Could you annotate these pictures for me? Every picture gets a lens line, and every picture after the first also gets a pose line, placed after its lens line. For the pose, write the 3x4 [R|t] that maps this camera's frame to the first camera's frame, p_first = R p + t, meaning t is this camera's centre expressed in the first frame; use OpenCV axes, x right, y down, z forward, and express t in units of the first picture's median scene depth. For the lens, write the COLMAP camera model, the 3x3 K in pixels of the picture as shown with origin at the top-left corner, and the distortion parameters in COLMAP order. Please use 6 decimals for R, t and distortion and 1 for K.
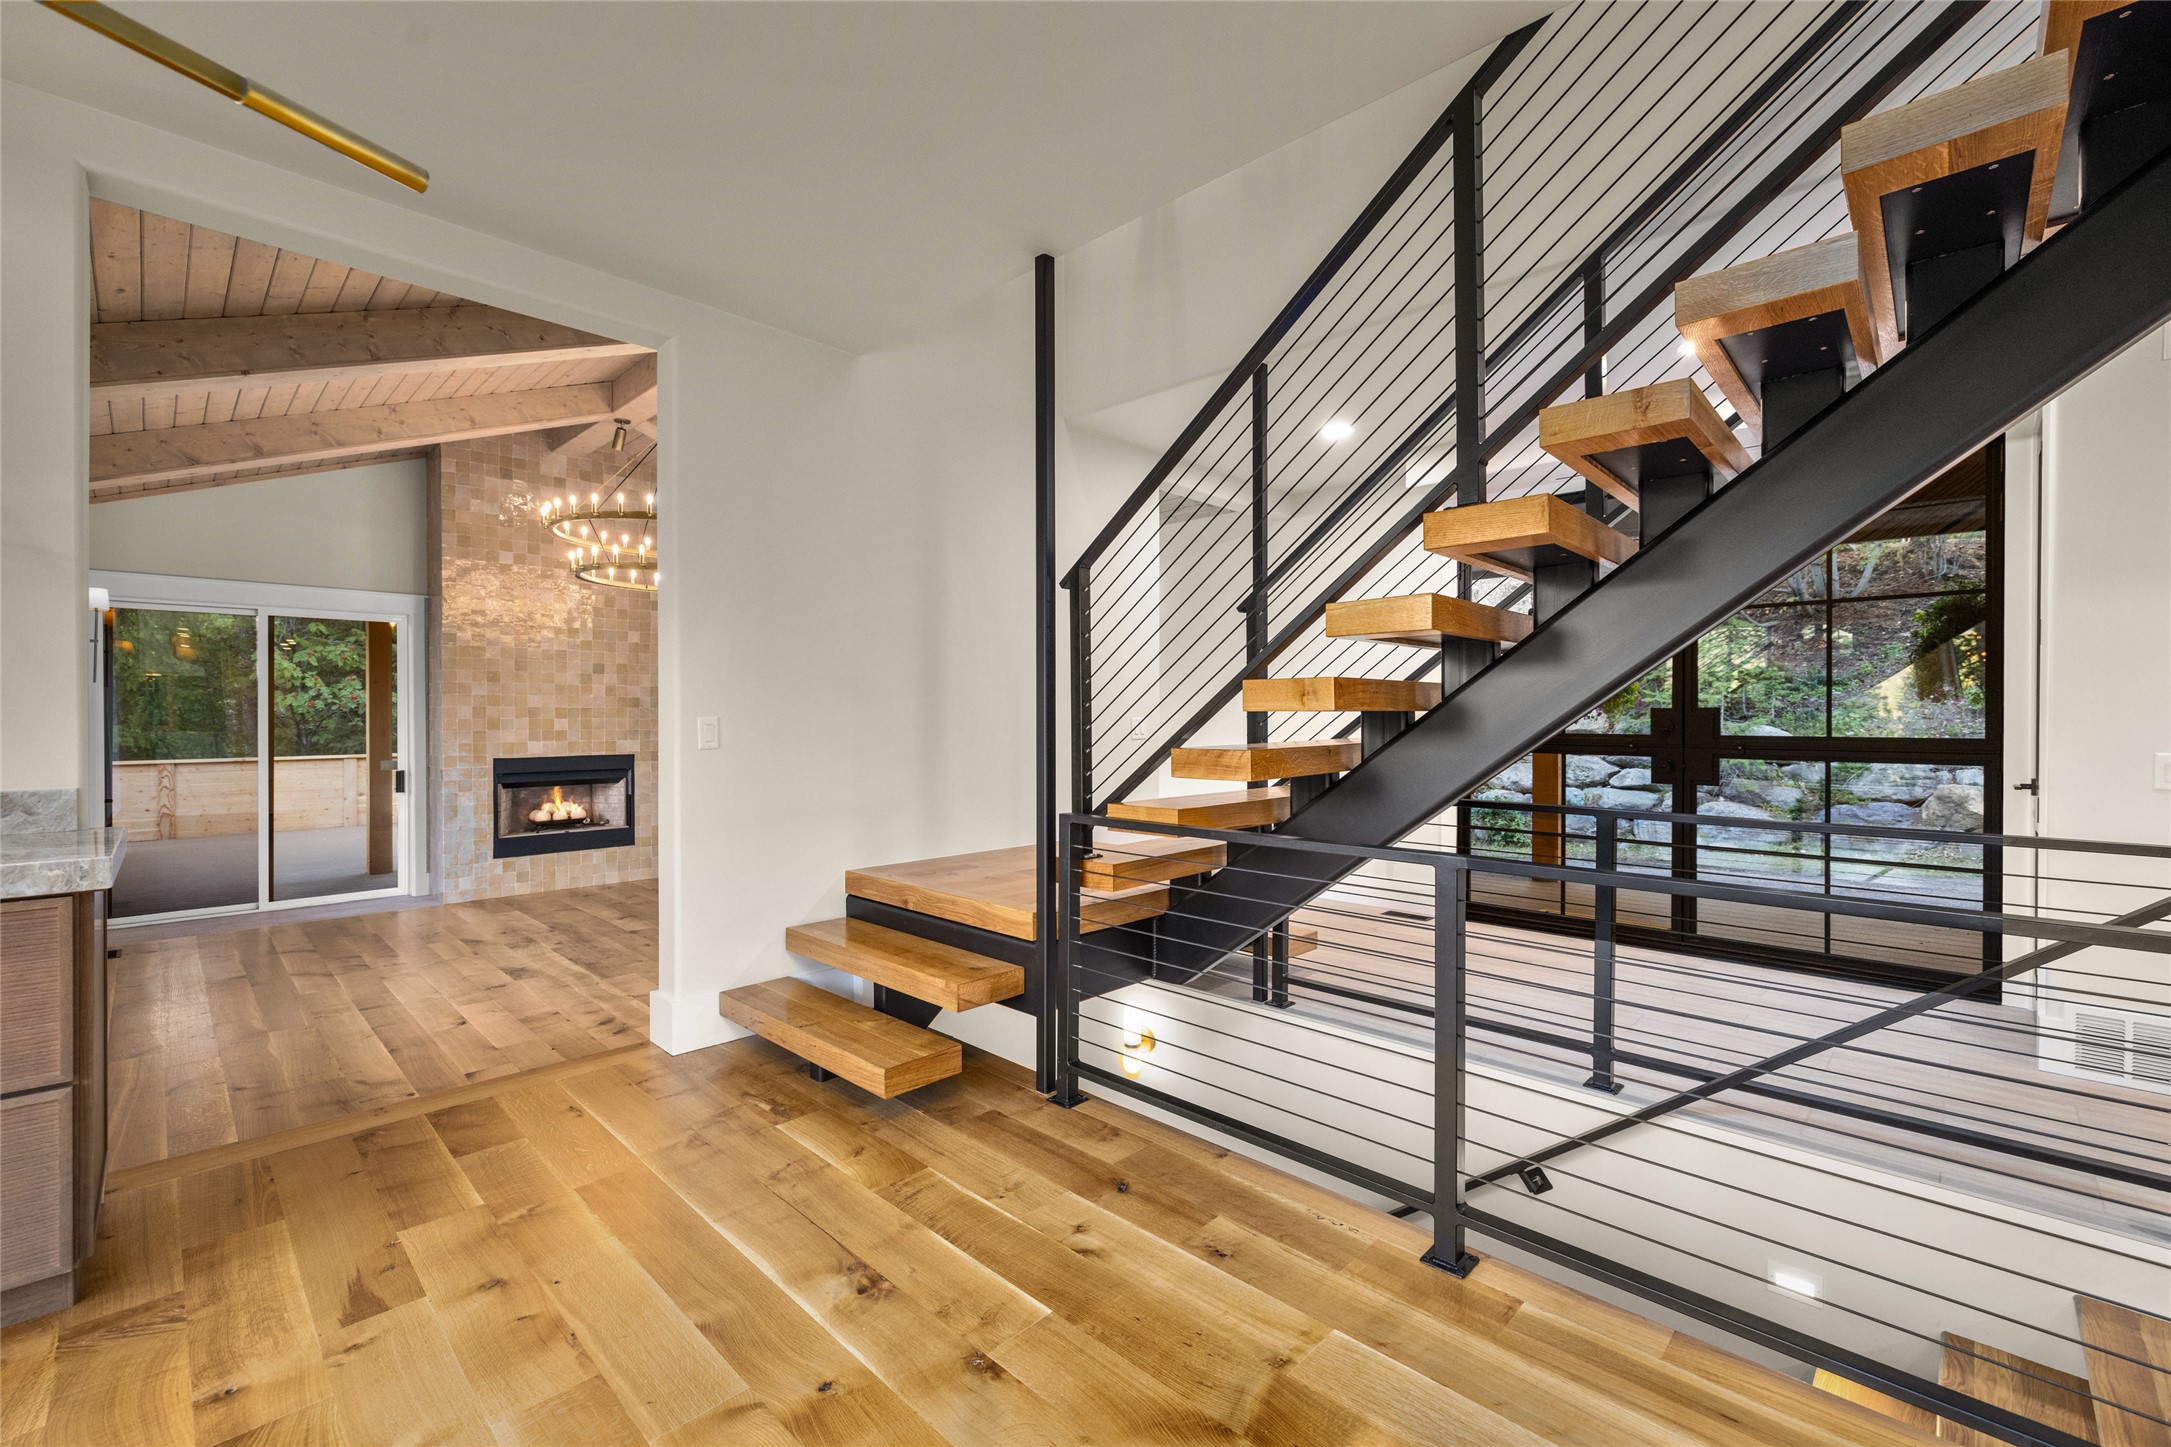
lens RADIAL K [[913.7, 0, 1089.2], [0, 913.7, 717.4], [0, 0, 1]] dist [0.002400, -0.000330]
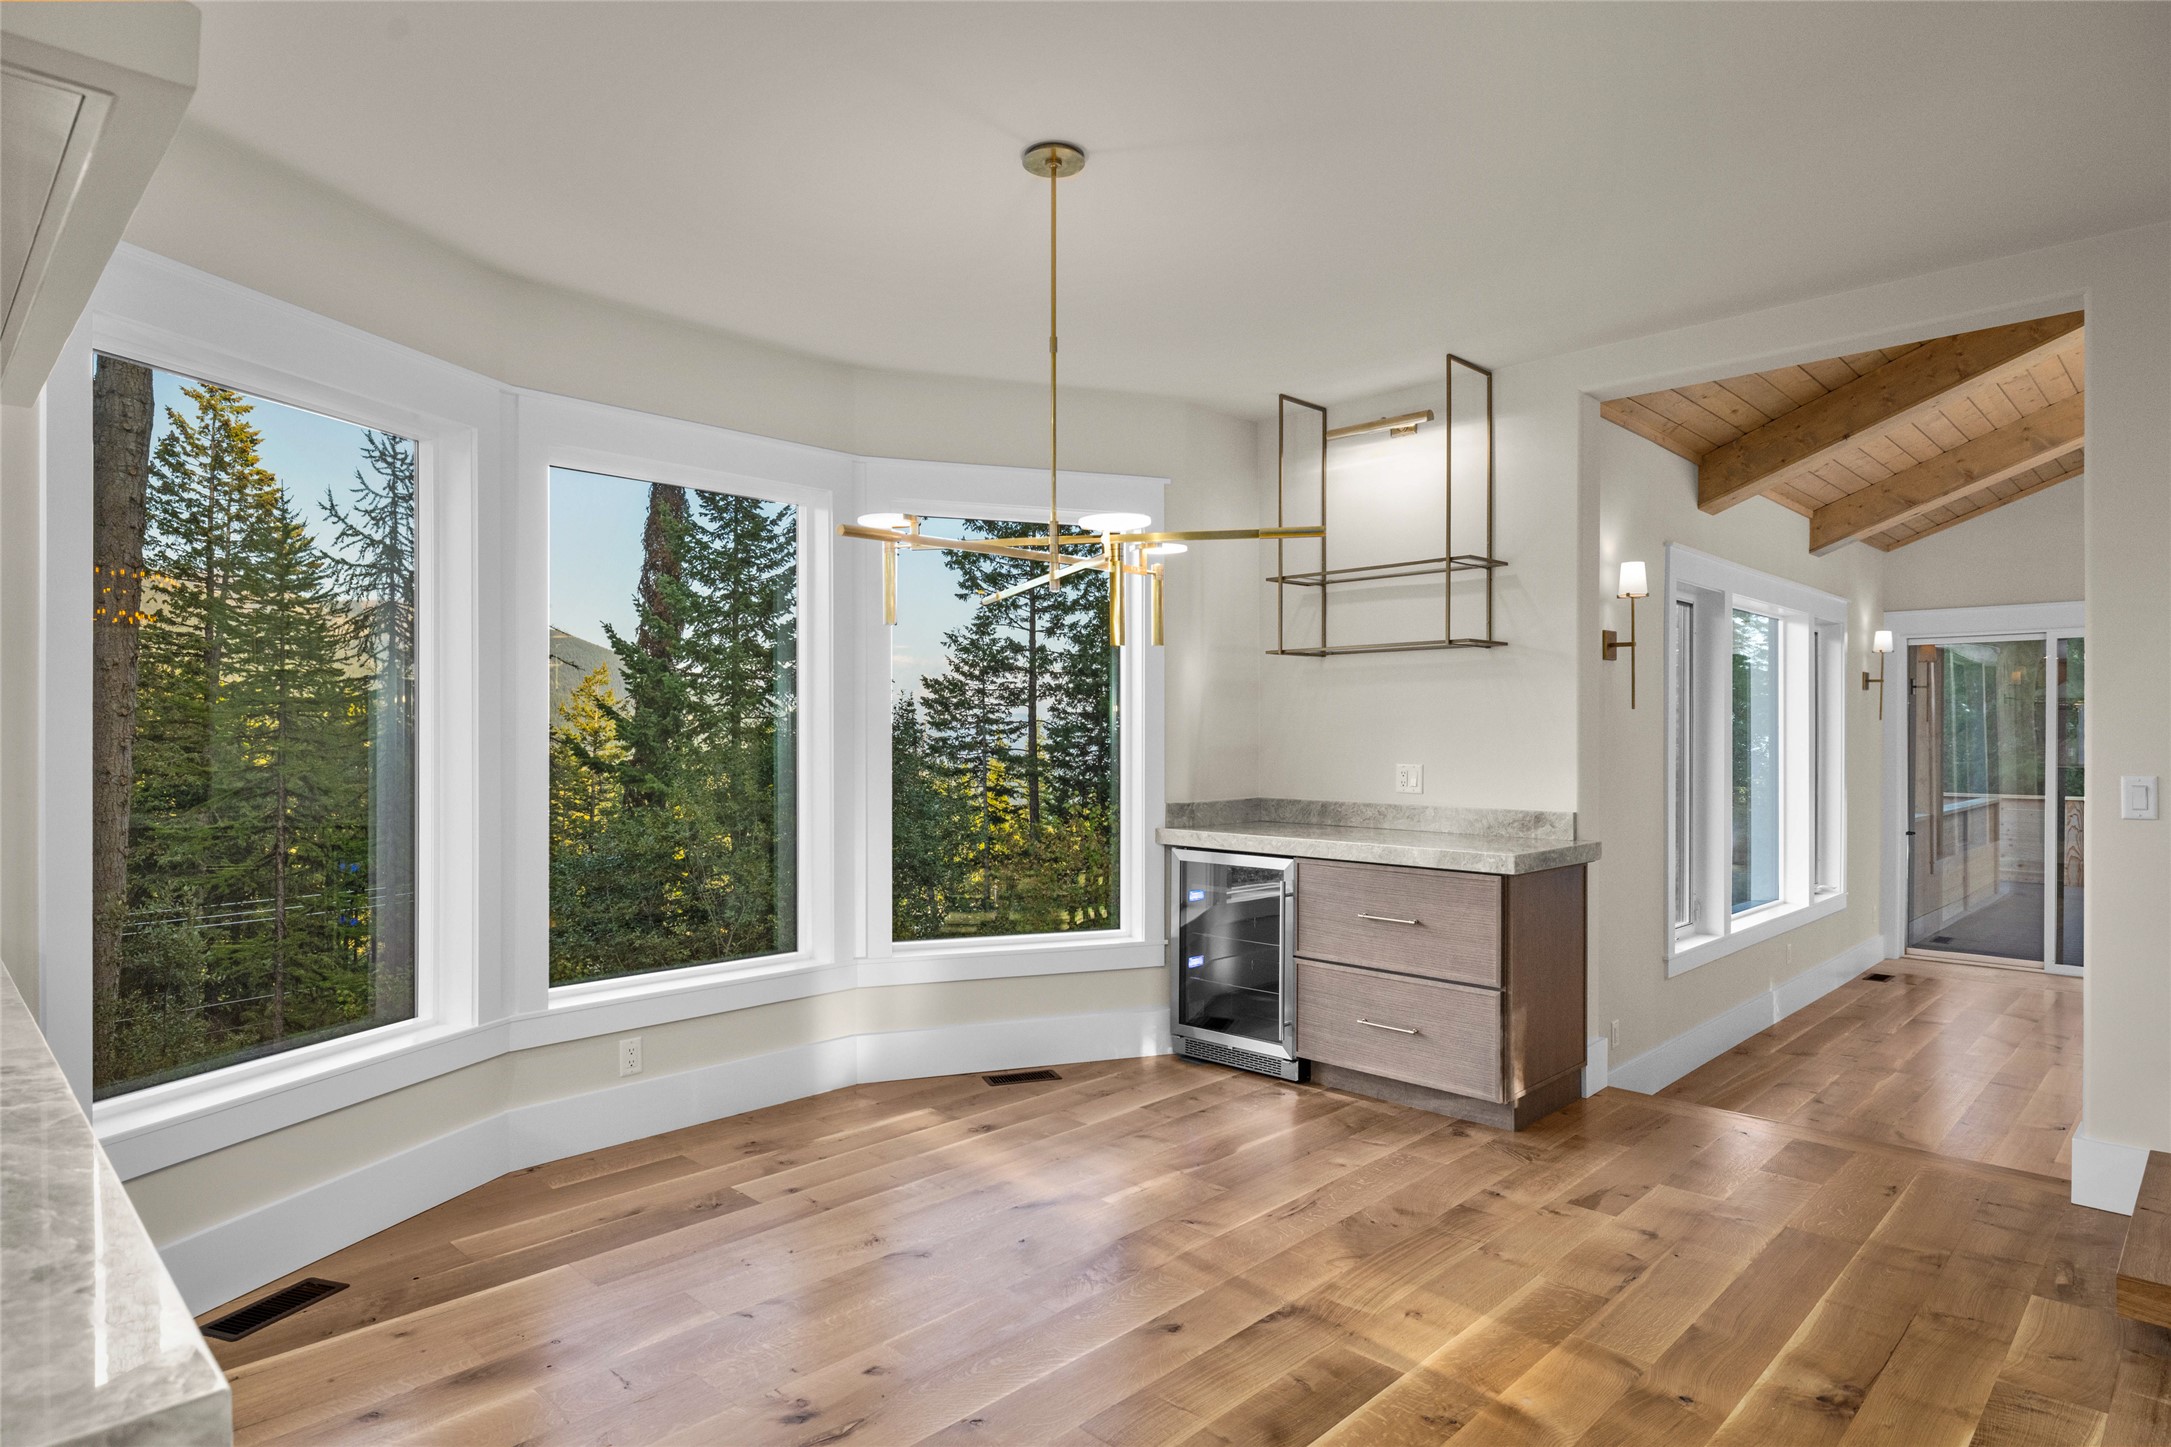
lens RADIAL K [[1203.2, 0, 1080.3], [0, 1203.2, 753.6], [0, 0, 1]] dist [-0.001161, -0.002235]
pose [[-0.001569, 0.018577, -0.999826, 0.349724], [-0.006829, 0.999804, 0.018587, -0.020059], [0.999975, 0.006857, -0.001441, 0.082760]]
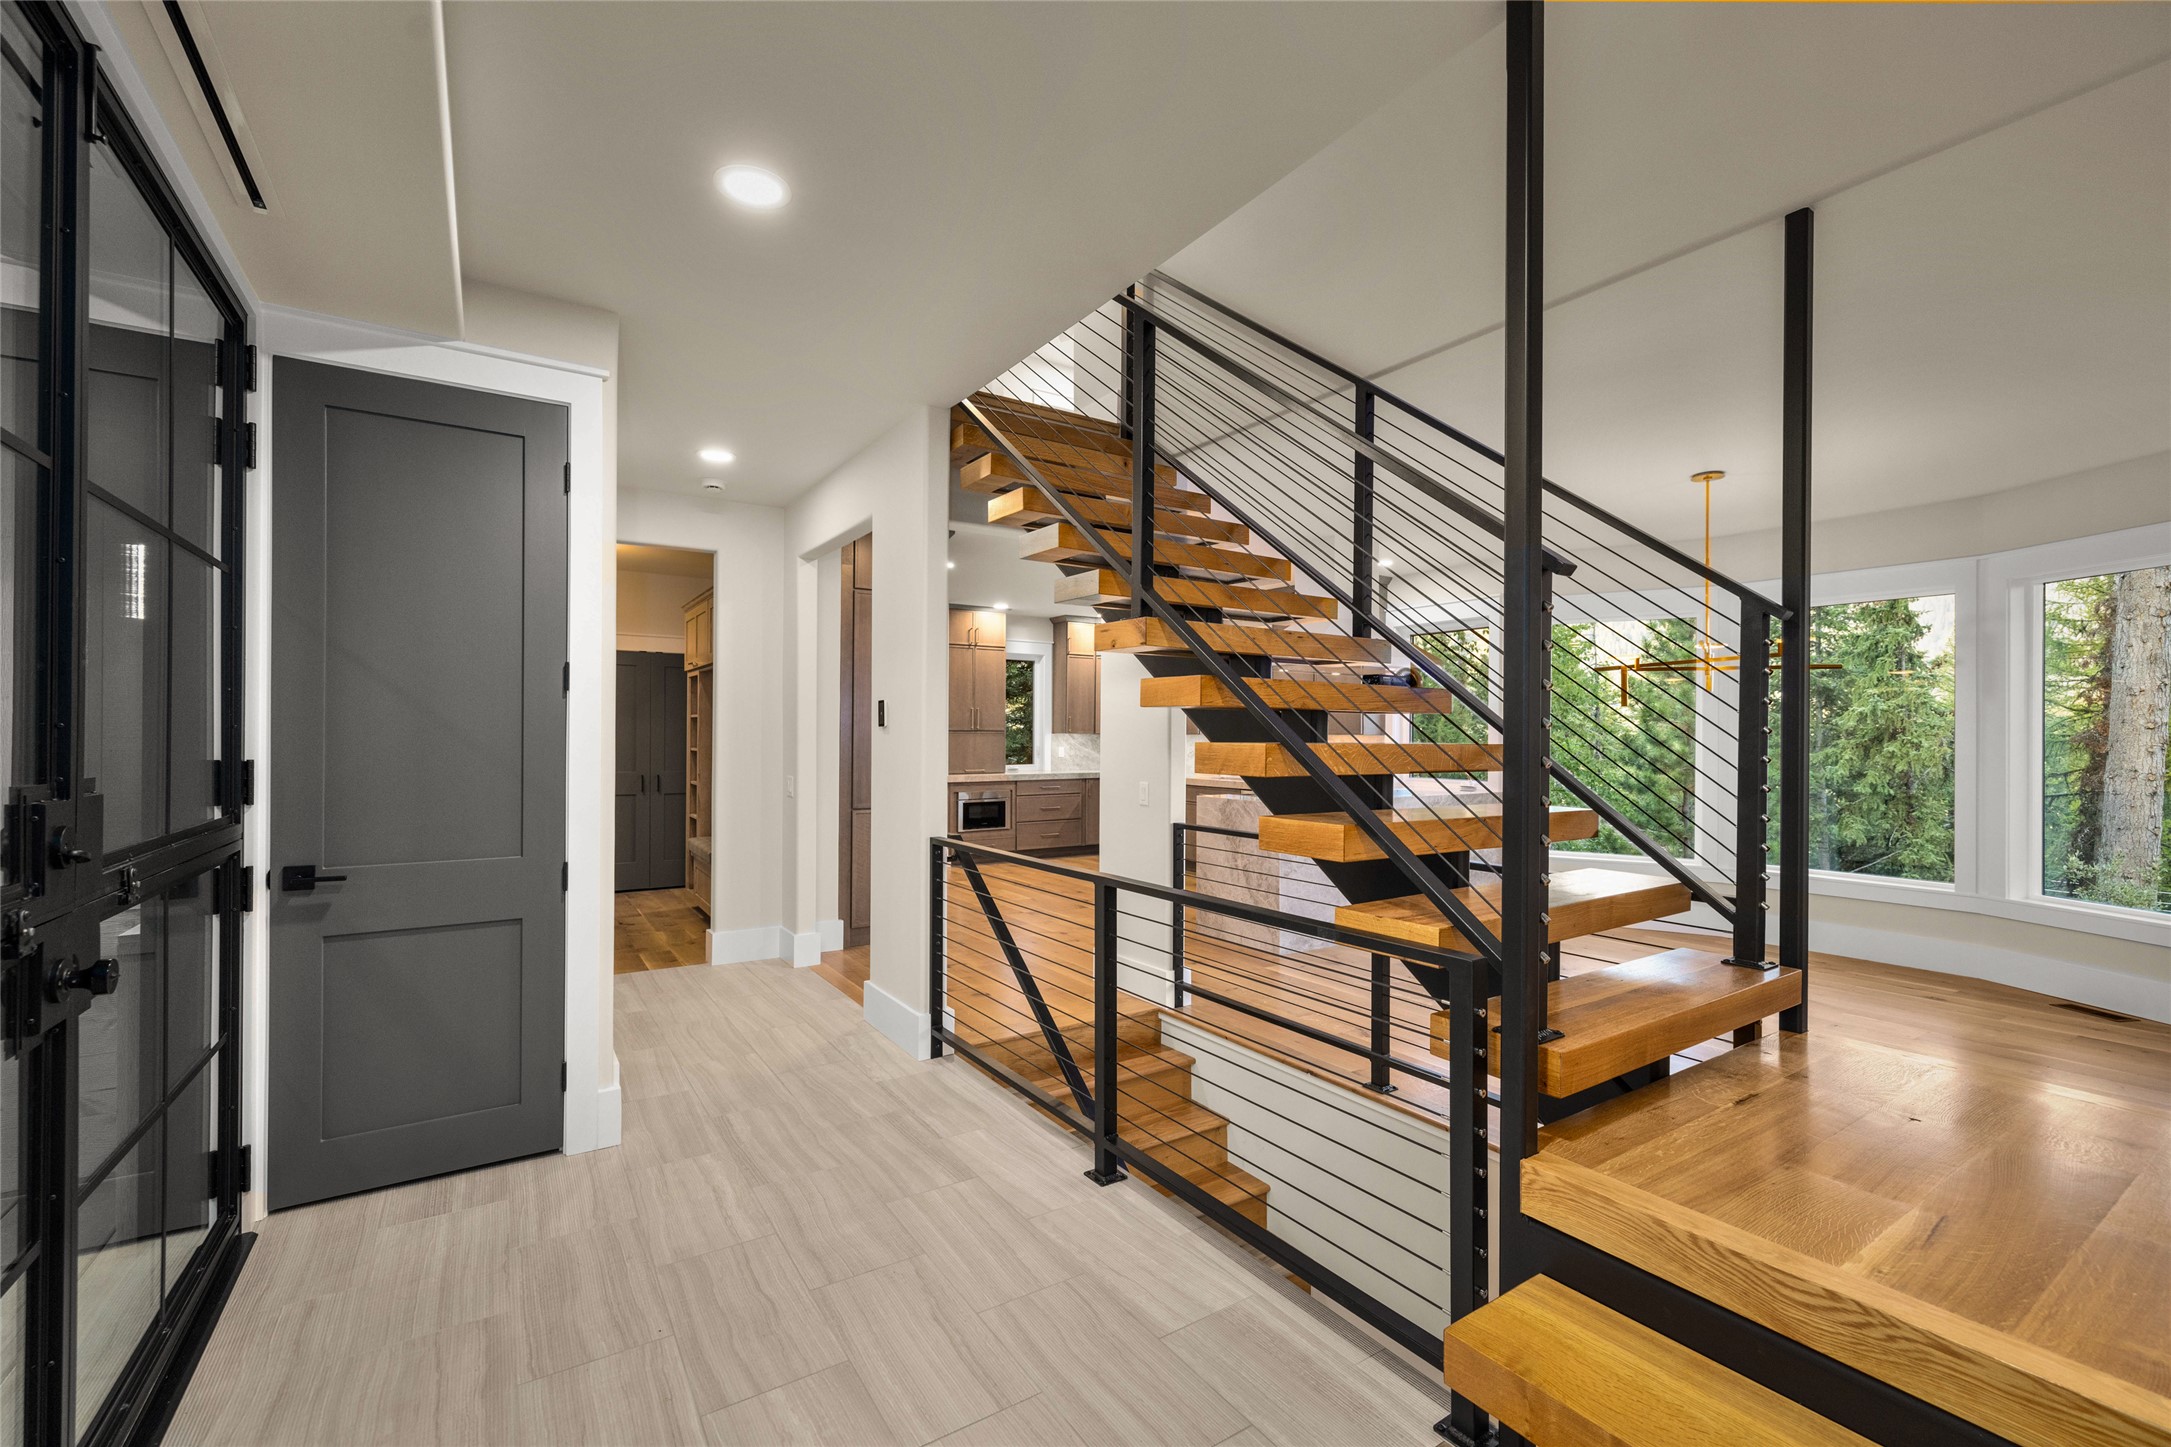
lens RADIAL K [[913.7, 0, 1101.1], [0, 913.7, 735.4], [0, 0, 1]] dist [0.002400, -0.000330]
pose [[-0.979043, -0.002601, 0.203637, 0.210857], [-0.001671, 0.999987, 0.004736, -0.026146], [-0.203647, 0.004296, -0.979035, 1.044990]]
